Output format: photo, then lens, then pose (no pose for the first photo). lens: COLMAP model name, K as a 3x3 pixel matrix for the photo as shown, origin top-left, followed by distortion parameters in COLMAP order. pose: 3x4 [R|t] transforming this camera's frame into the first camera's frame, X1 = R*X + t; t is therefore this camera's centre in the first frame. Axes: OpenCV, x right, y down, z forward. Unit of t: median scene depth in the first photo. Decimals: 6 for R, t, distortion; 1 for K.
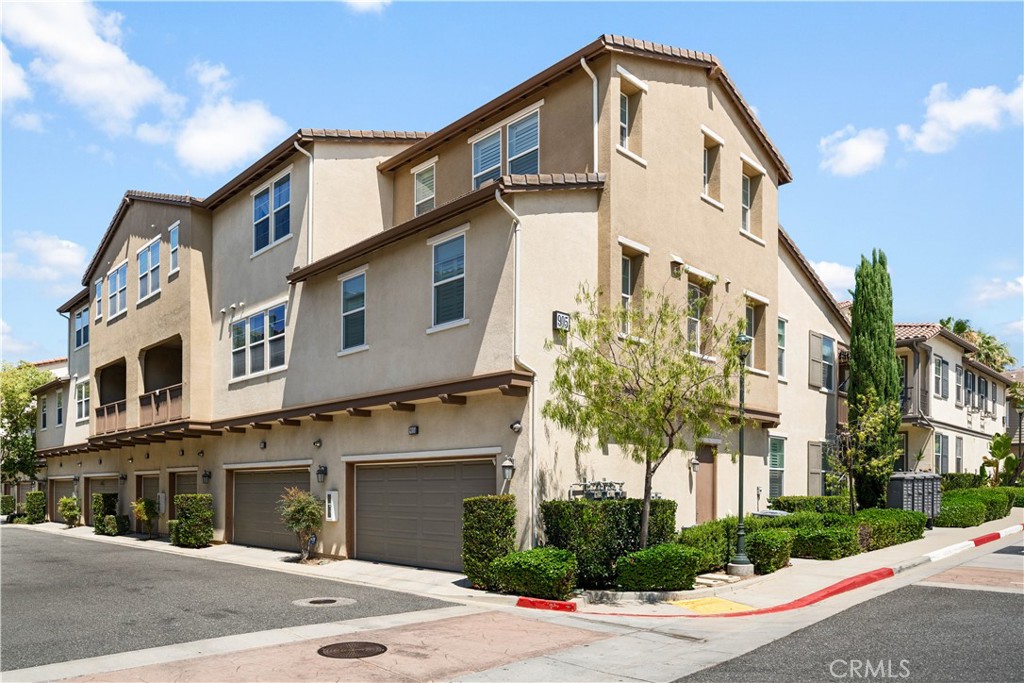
lens RADIAL K [[677.0, 0, 512.0], [0, 677.0, 341.5], [0, 0, 1]] dist [0.054502, 0.000151]
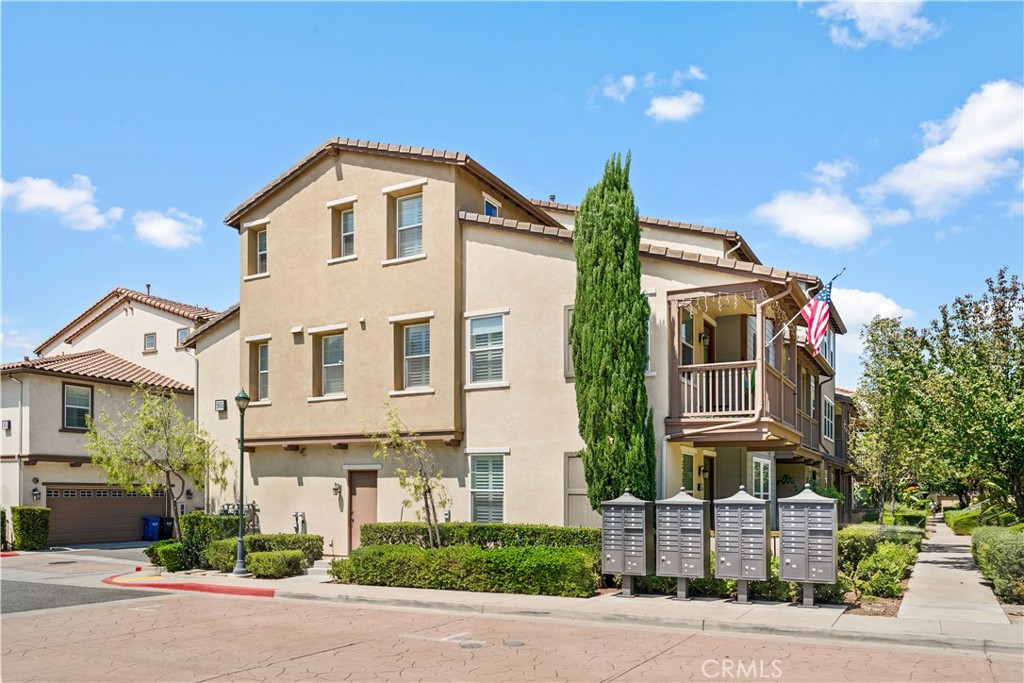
lens RADIAL K [[721.1, 0, 512.0], [0, 721.1, 341.5], [0, 0, 1]] dist [0.000879, 0.000071]
pose [[0.256527, -0.201913, -0.945212, 1.485652], [0.188195, 0.969654, -0.156059, 0.172526], [0.948038, -0.137851, 0.286742, 0.901742]]
